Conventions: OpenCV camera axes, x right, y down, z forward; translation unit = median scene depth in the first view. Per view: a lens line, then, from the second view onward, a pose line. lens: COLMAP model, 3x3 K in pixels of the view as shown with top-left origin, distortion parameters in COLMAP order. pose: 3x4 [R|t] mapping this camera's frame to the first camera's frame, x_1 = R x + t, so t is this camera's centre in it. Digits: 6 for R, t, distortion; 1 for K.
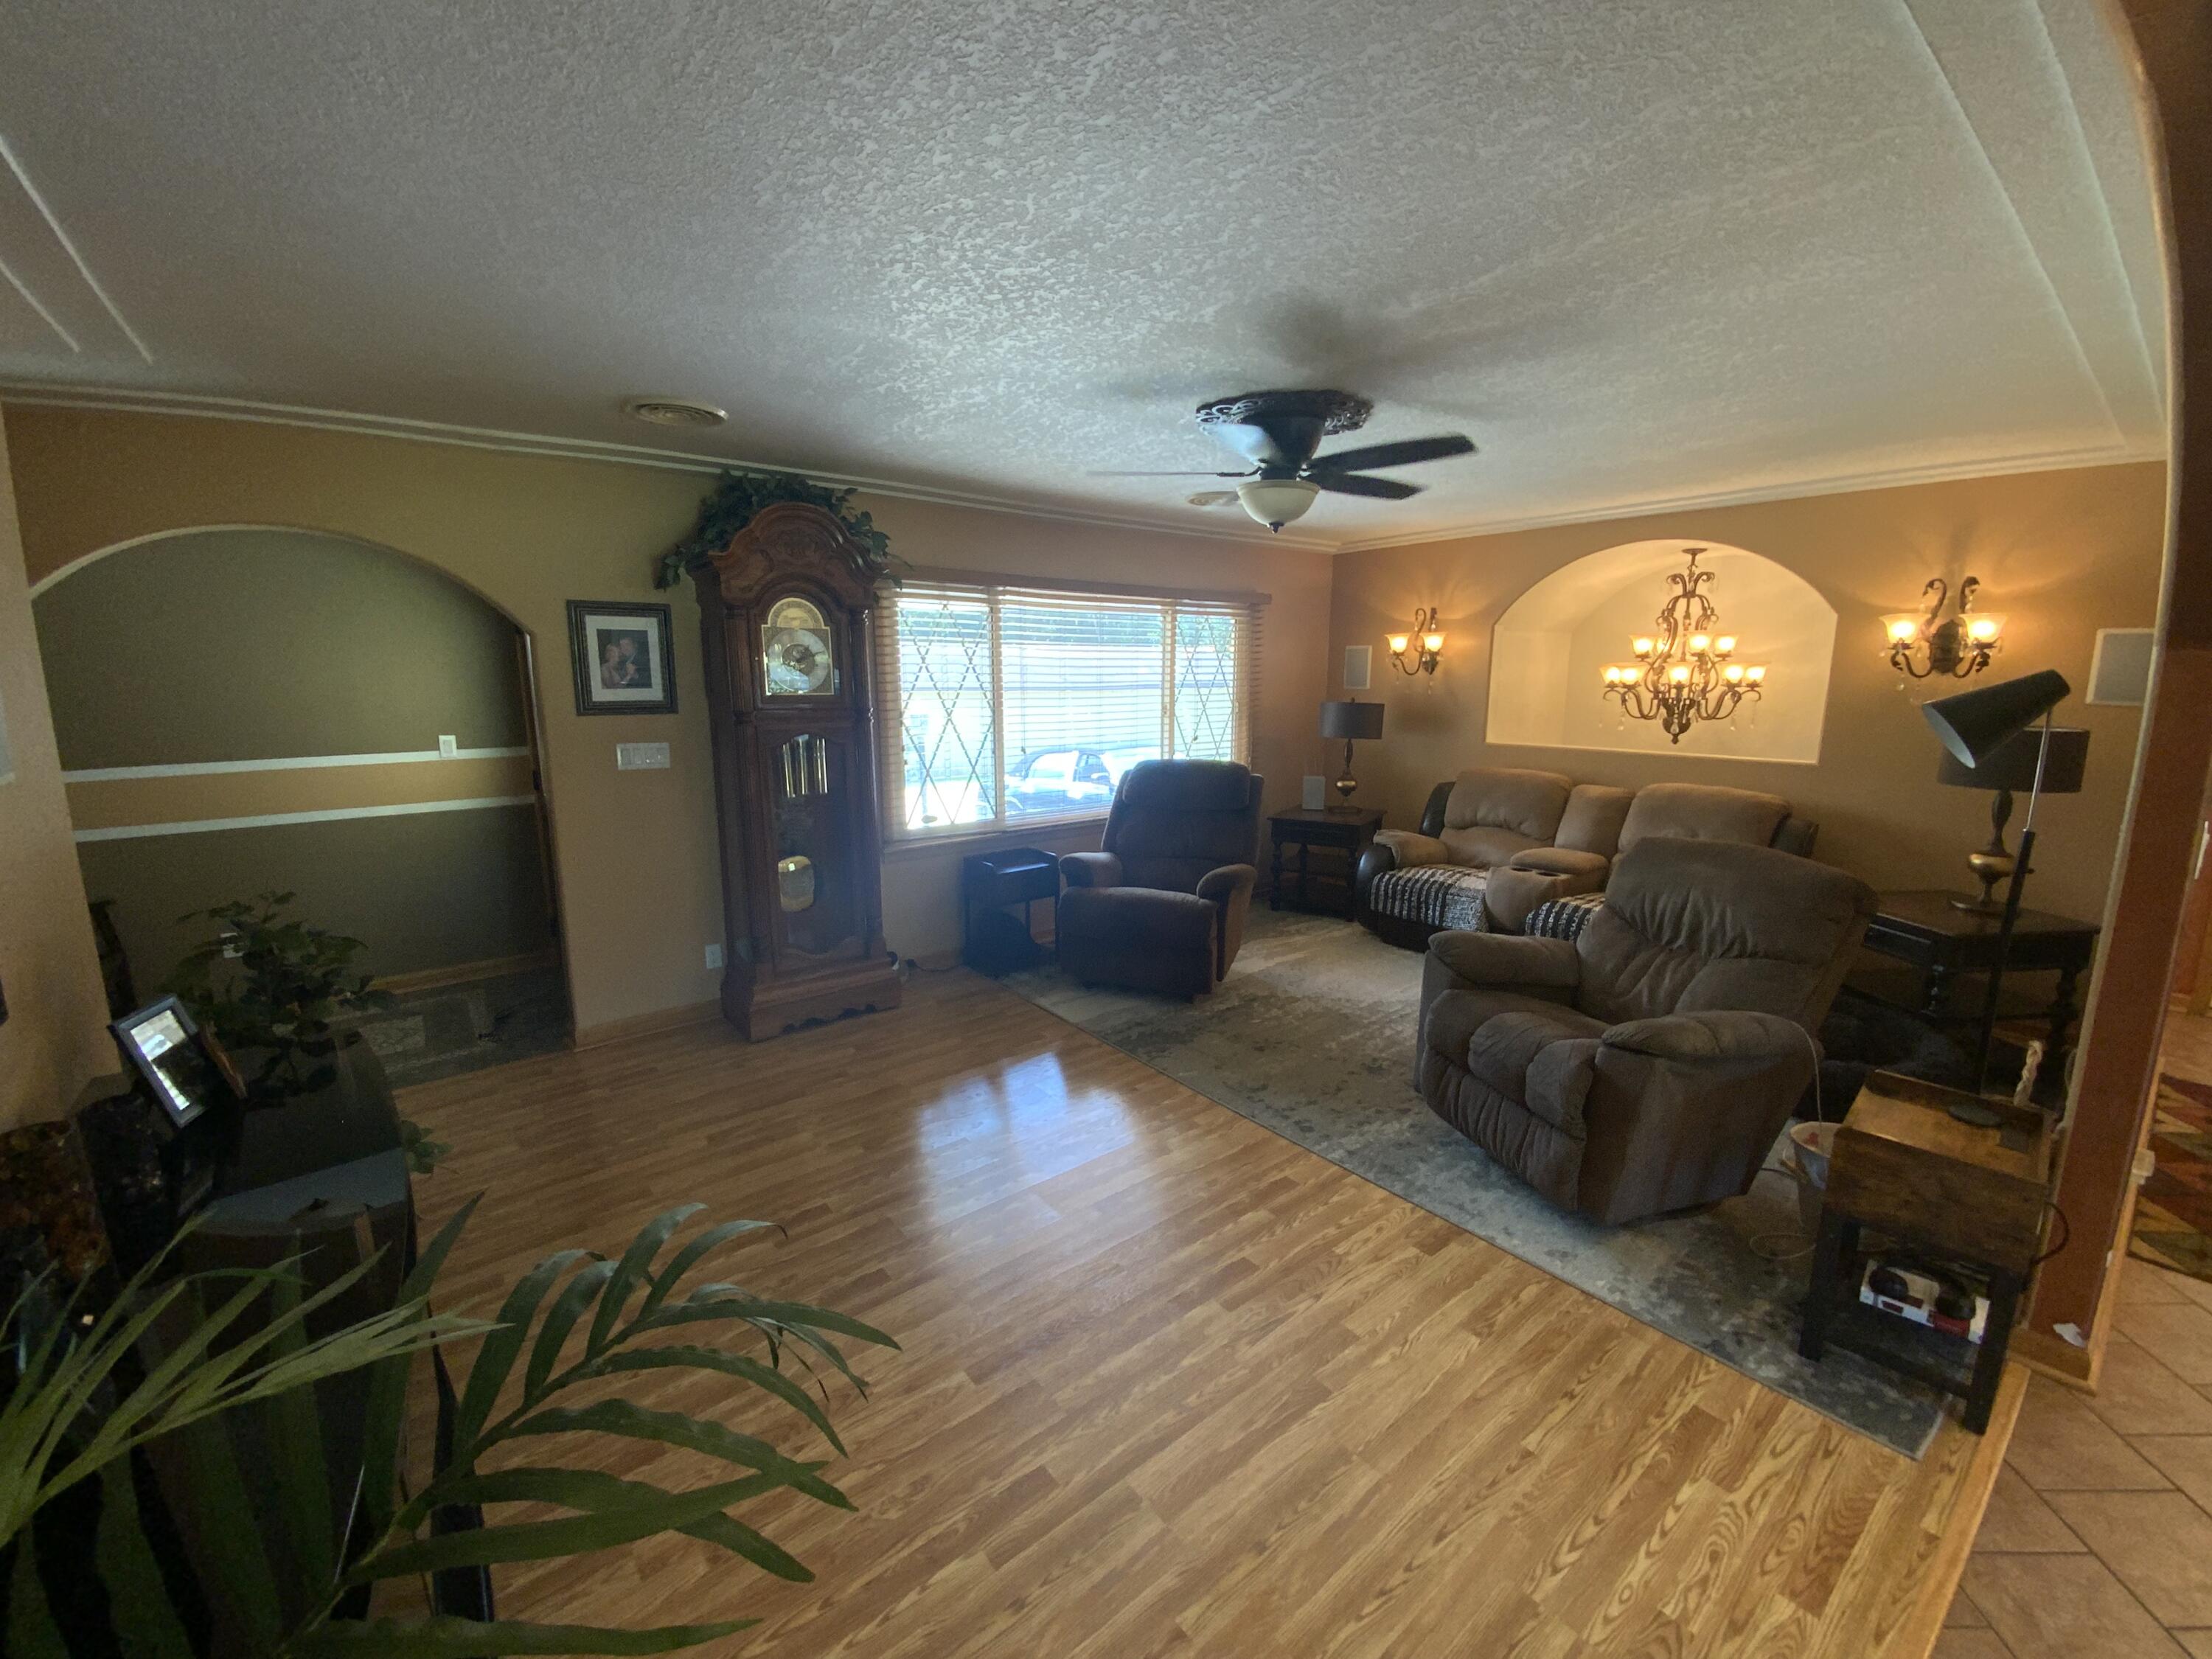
lens RADIAL K [[897.5, 0, 1106.0], [0, 897.5, 829.5], [0, 0, 1]] dist [-0.018501, -0.000412]
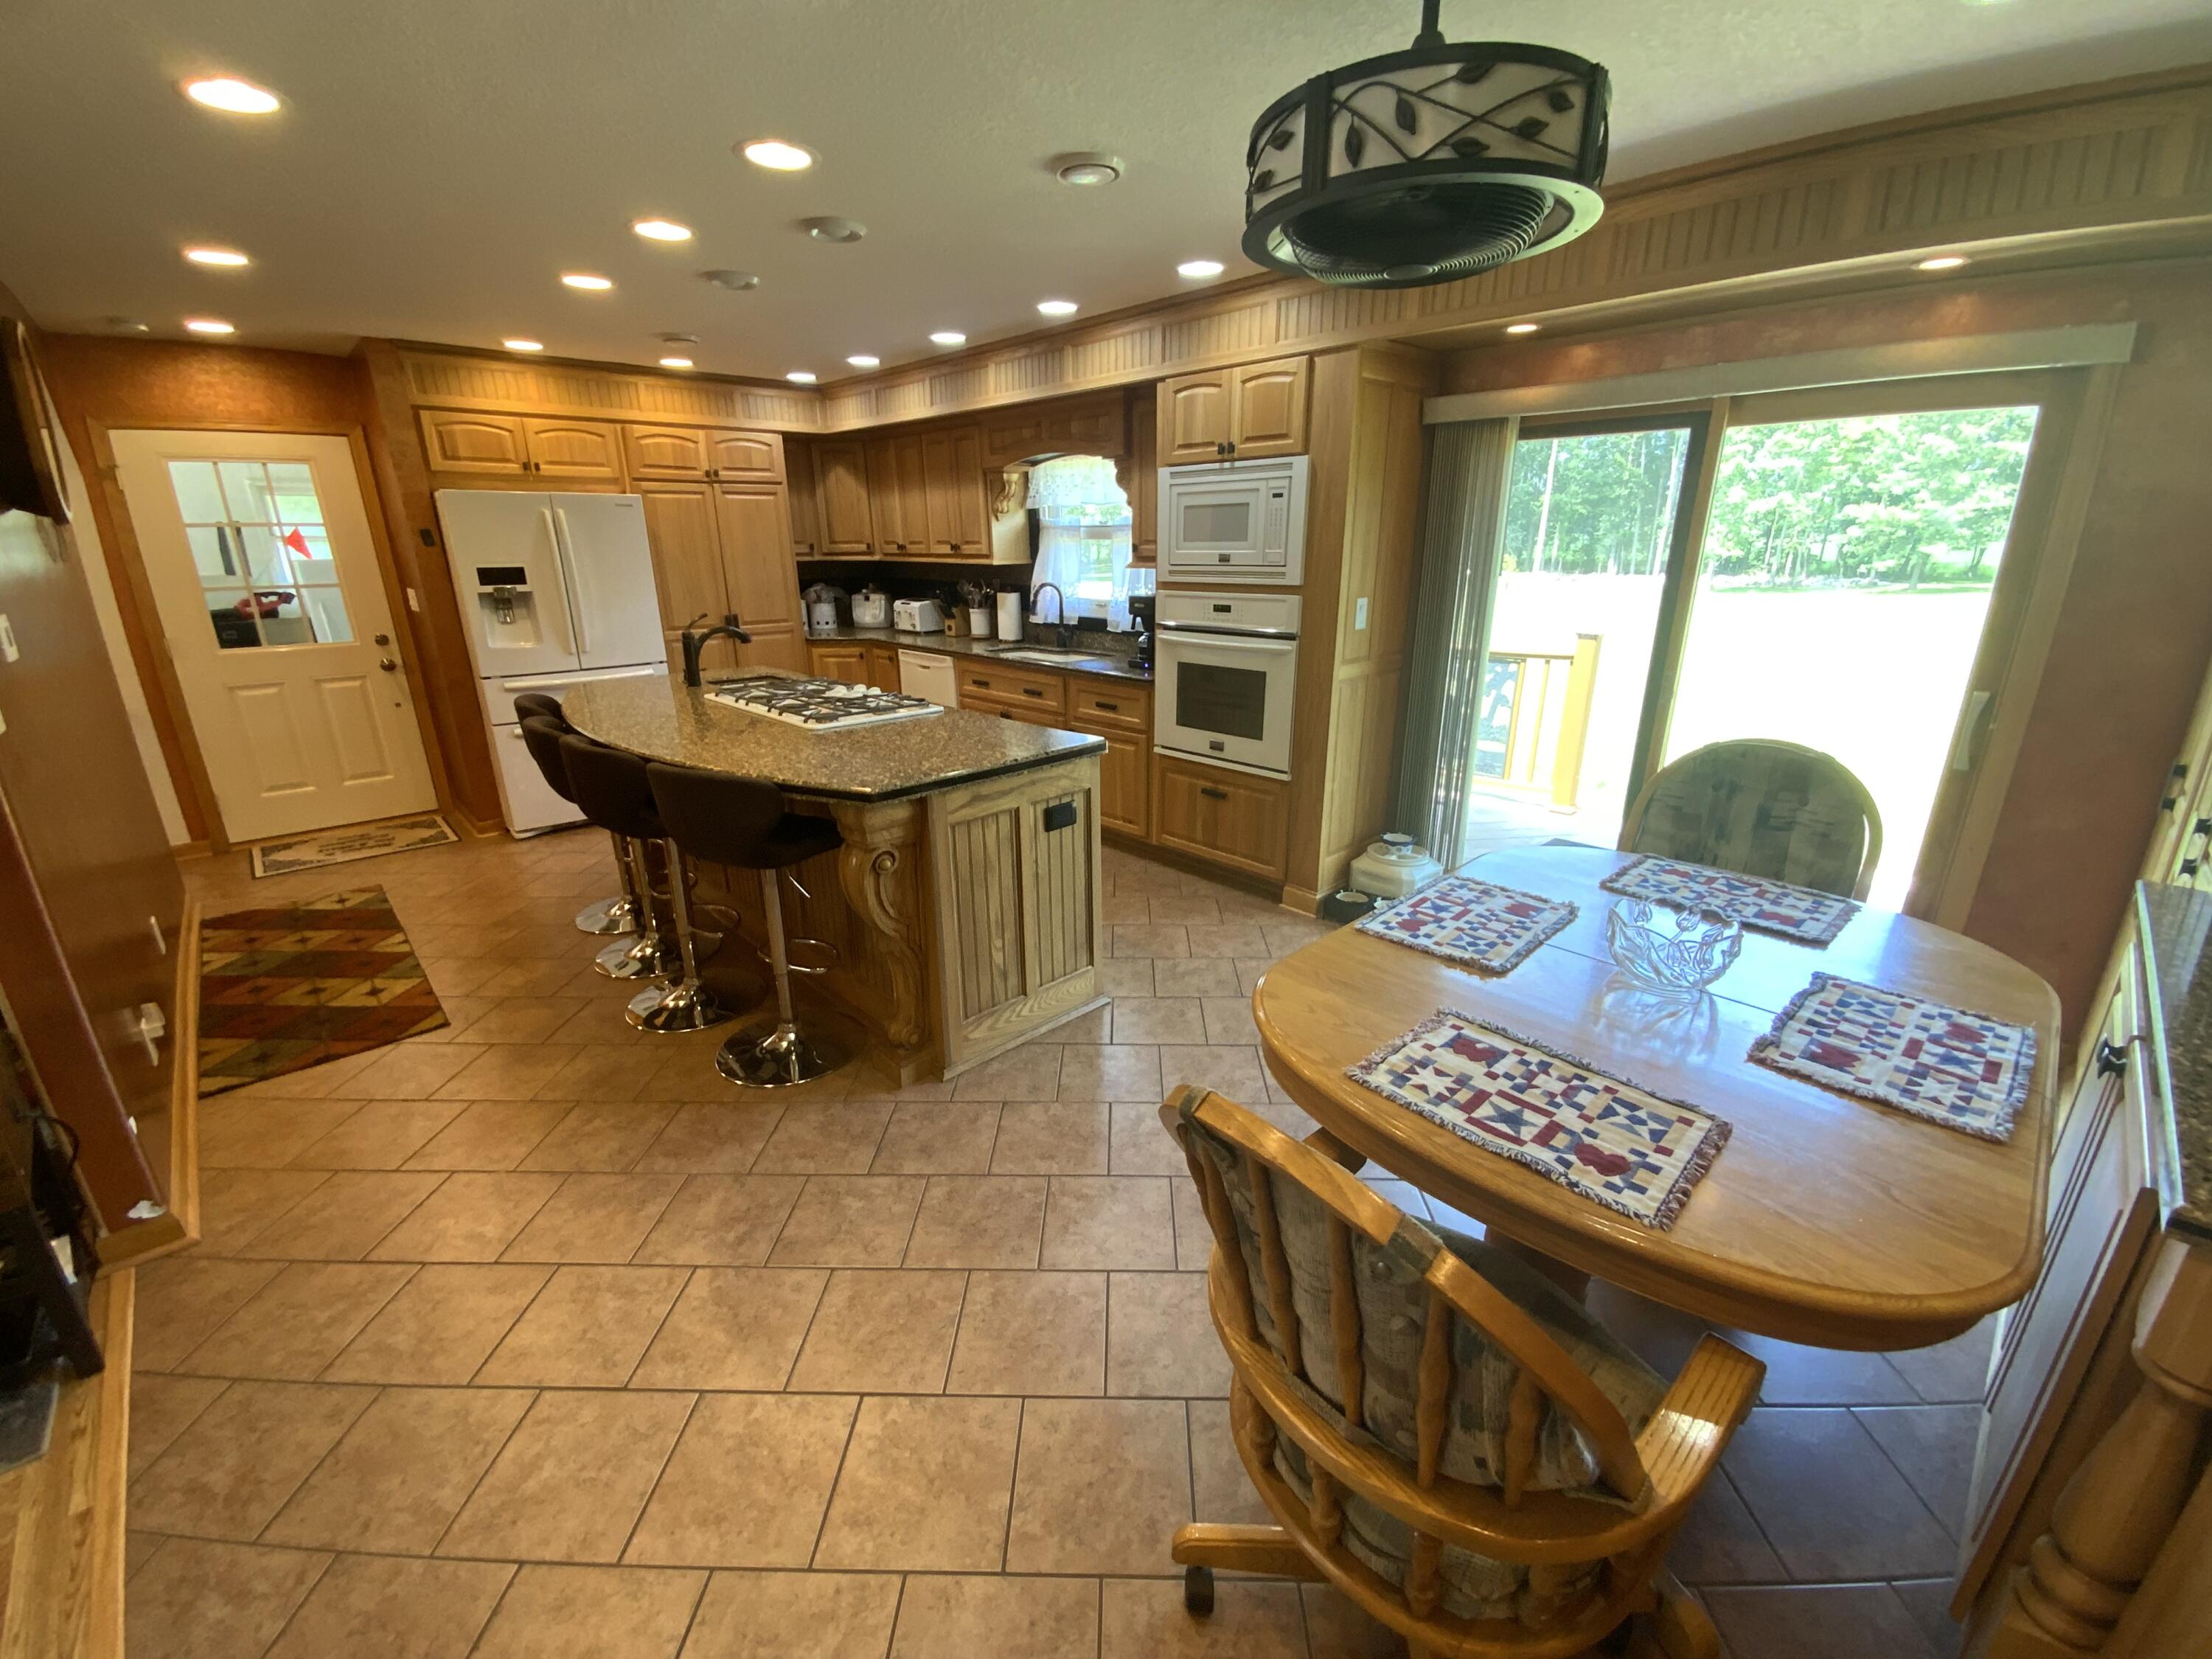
lens RADIAL K [[897.5, 0, 1106.0], [0, 897.5, 829.5], [0, 0, 1]] dist [-0.018501, -0.000412]
pose [[-0.051026, -0.291697, 0.955149, 0.245891], [0.173360, 0.939288, 0.296114, 0.076591], [-0.983536, 0.180694, 0.002640, -0.132273]]
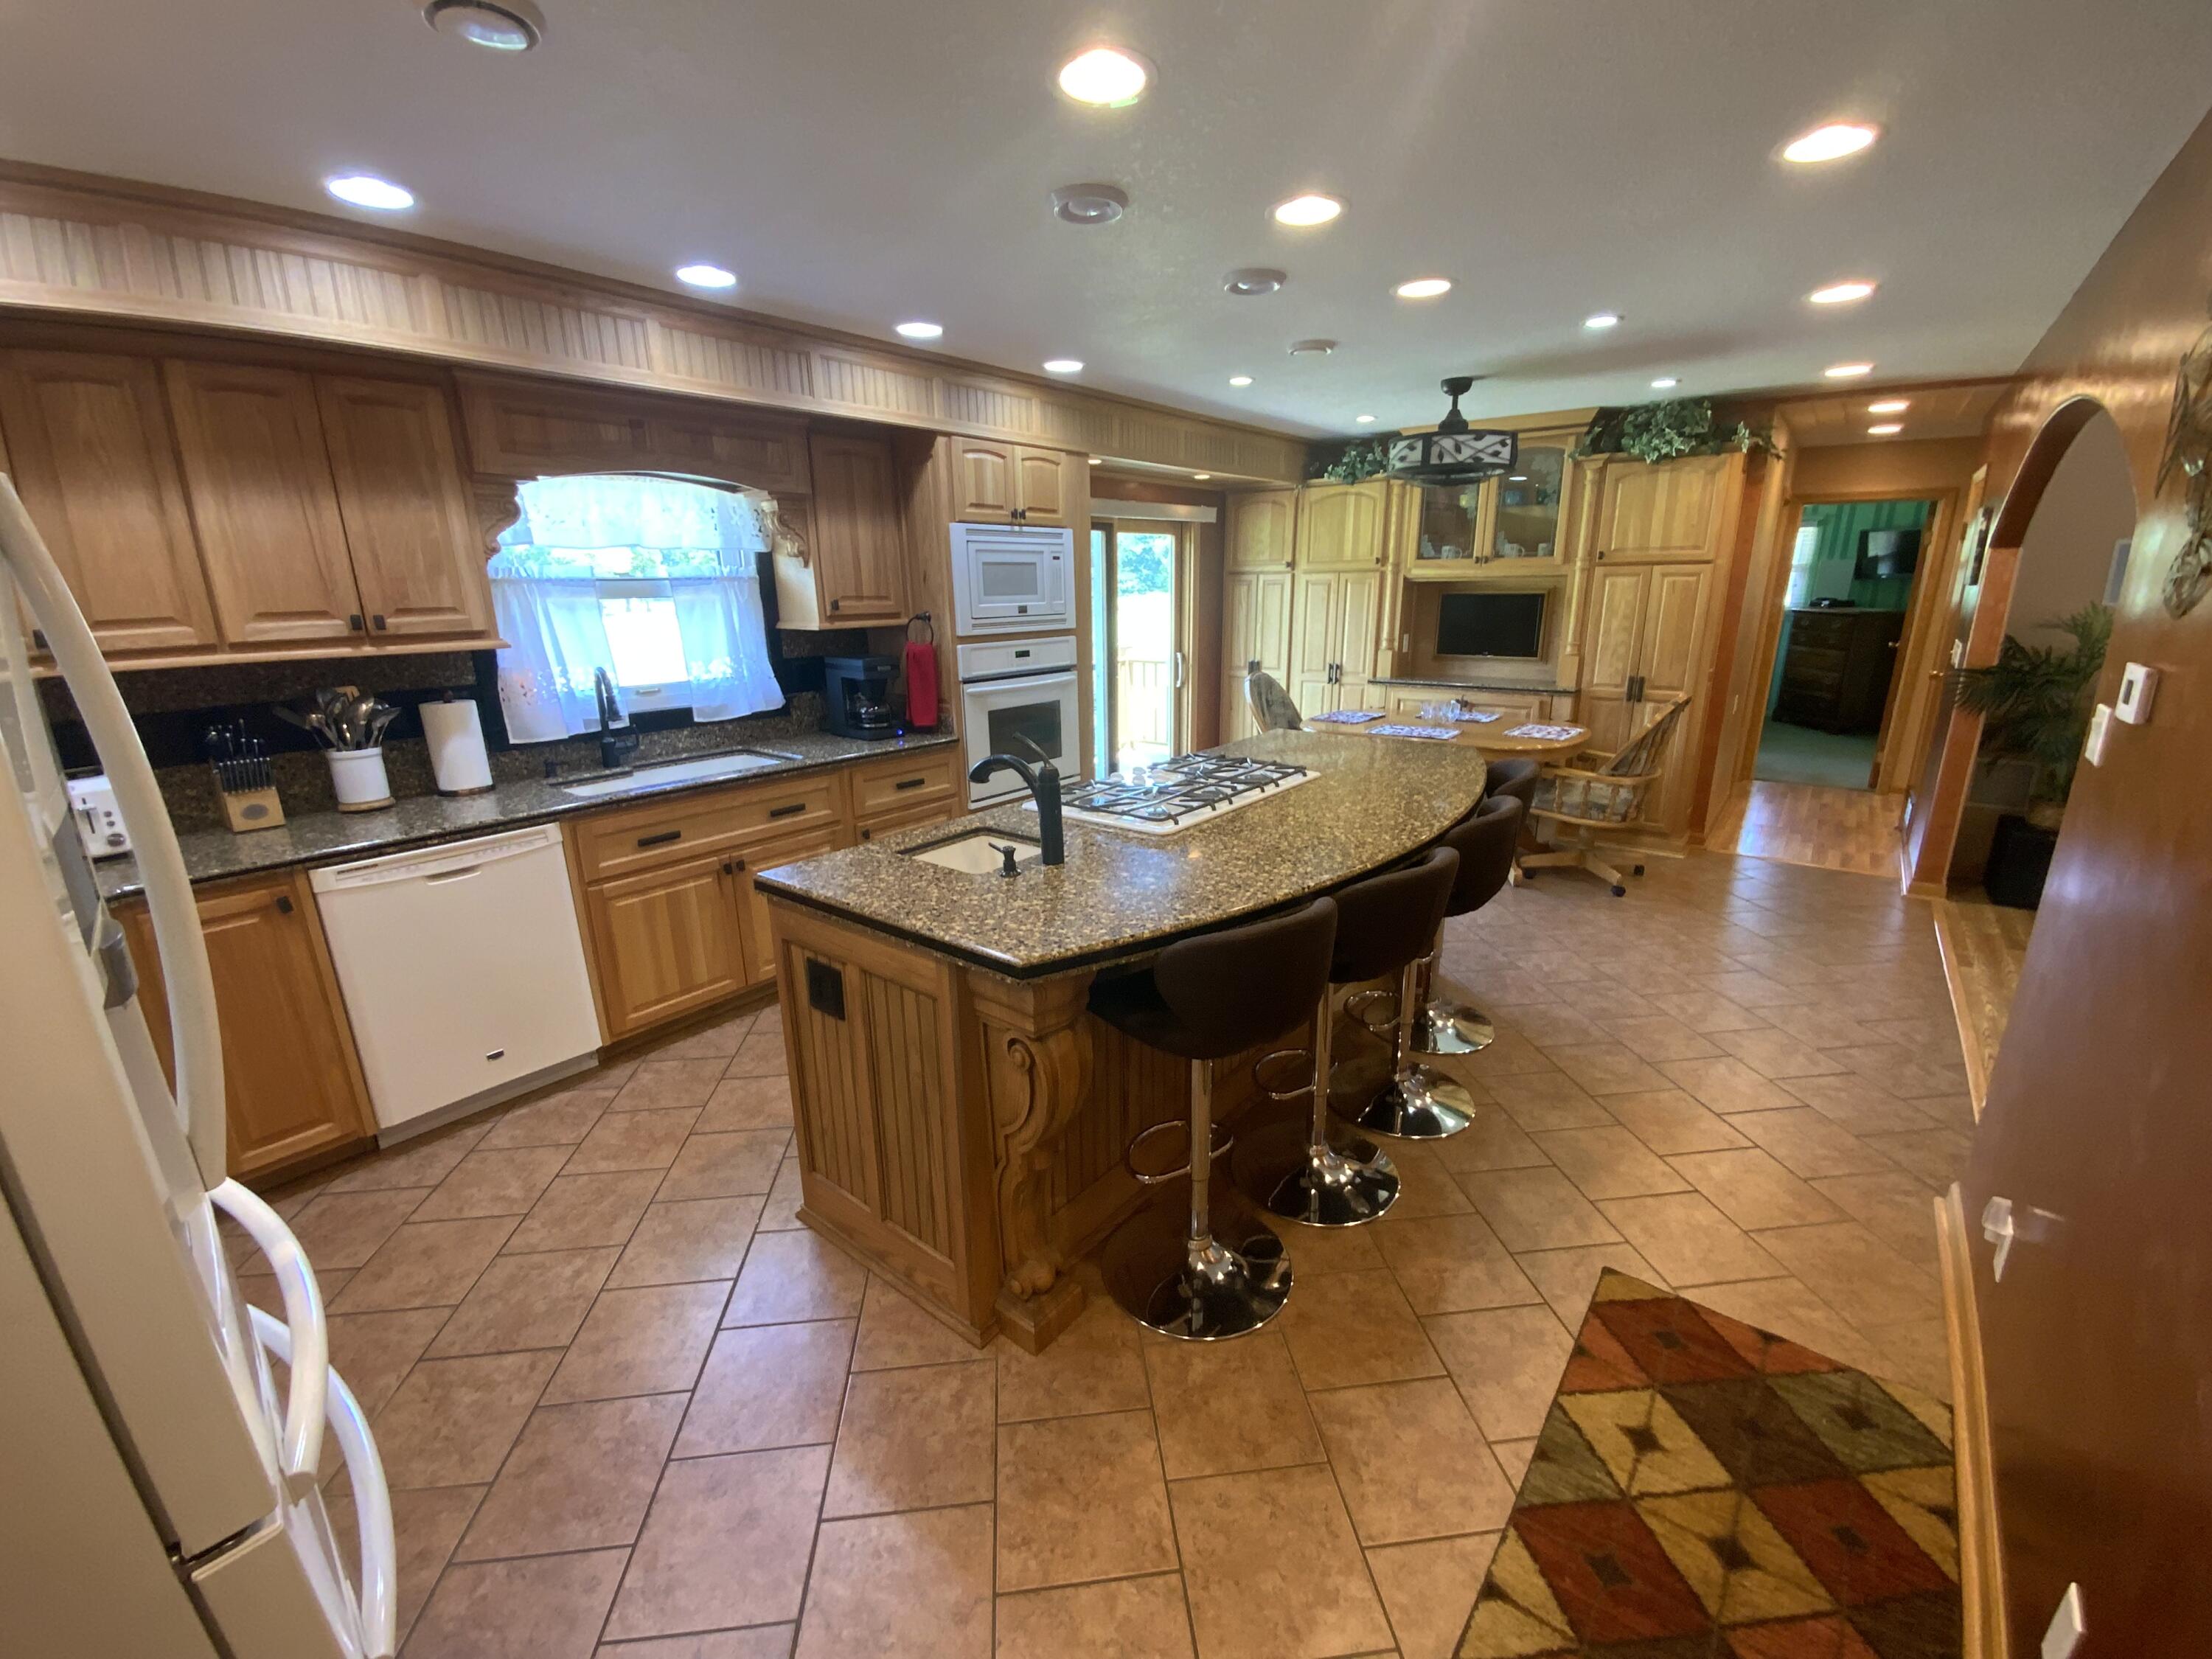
lens RADIAL K [[881.0, 0, 1106.0], [0, 881.0, 829.5], [0, 0, 1]] dist [-0.018174, -0.000080]
pose [[-0.984162, 0.068174, -0.163637, 2.434819], [-0.008907, 0.902910, 0.429737, -0.297078], [0.177046, 0.424388, -0.888003, 1.686084]]
